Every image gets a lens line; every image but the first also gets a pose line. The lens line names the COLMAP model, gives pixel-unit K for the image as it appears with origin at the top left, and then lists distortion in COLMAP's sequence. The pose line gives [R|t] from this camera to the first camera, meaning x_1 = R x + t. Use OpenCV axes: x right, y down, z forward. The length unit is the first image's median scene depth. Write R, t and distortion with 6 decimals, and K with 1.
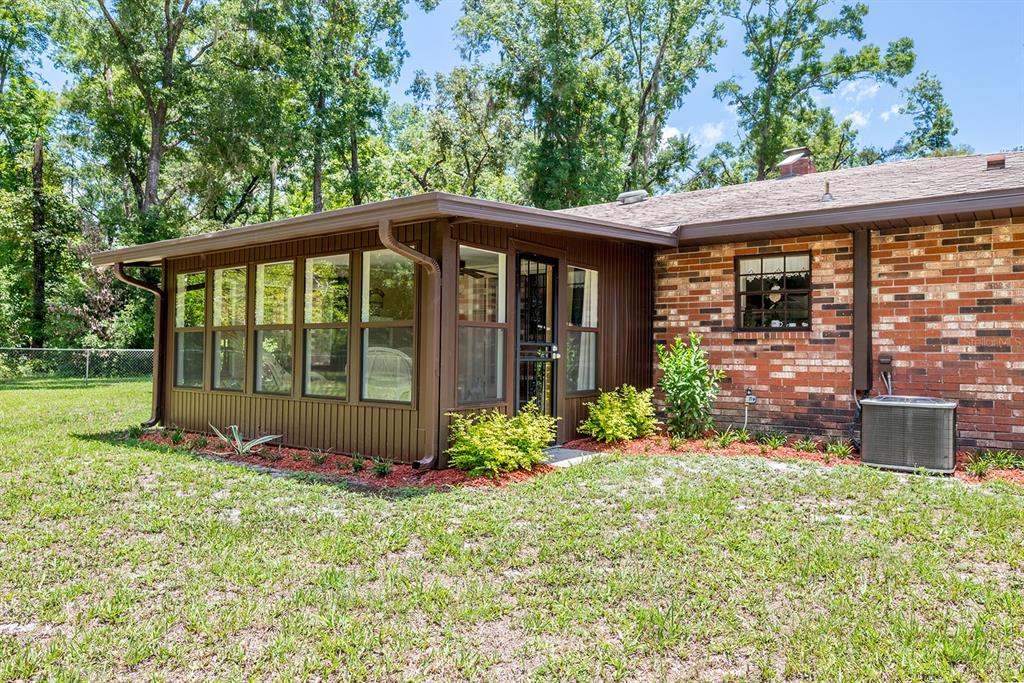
lens RADIAL K [[682.4, 0, 513.0], [0, 682.4, 339.8], [0, 0, 1]] dist [0.001488, 0.000617]
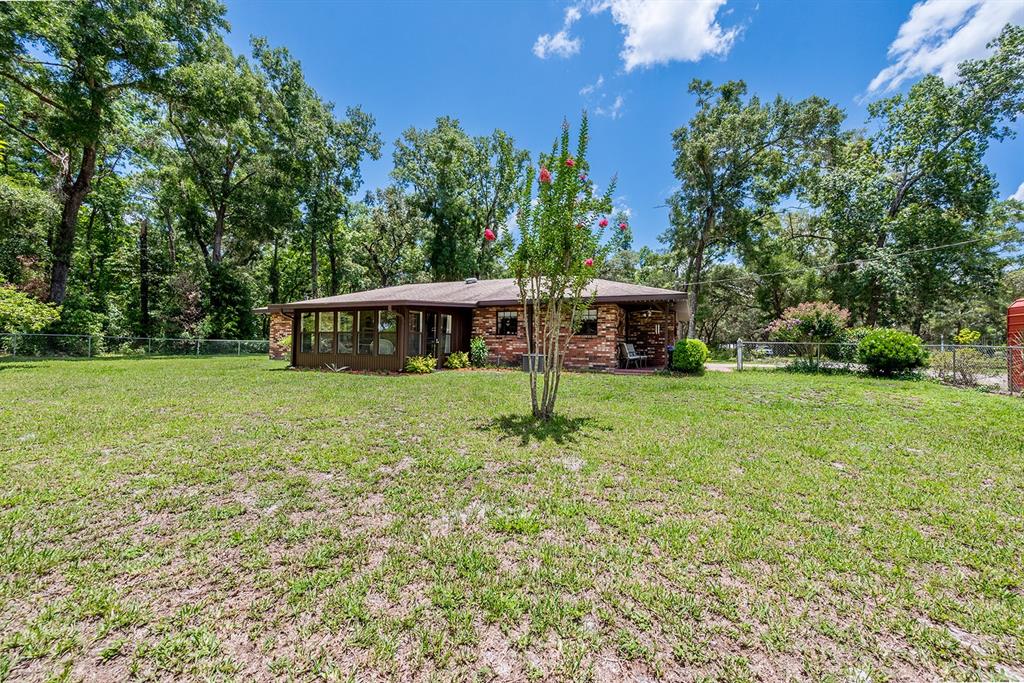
lens RADIAL K [[455.9, 0, 534.5], [0, 455.9, 332.5], [0, 0, 1]] dist [-0.008688, 0.000909]
pose [[0.967653, 0.009732, 0.252098, -0.011355], [-0.007857, 0.999933, -0.008444, -0.002295], [-0.252163, 0.006190, 0.967665, -0.366443]]
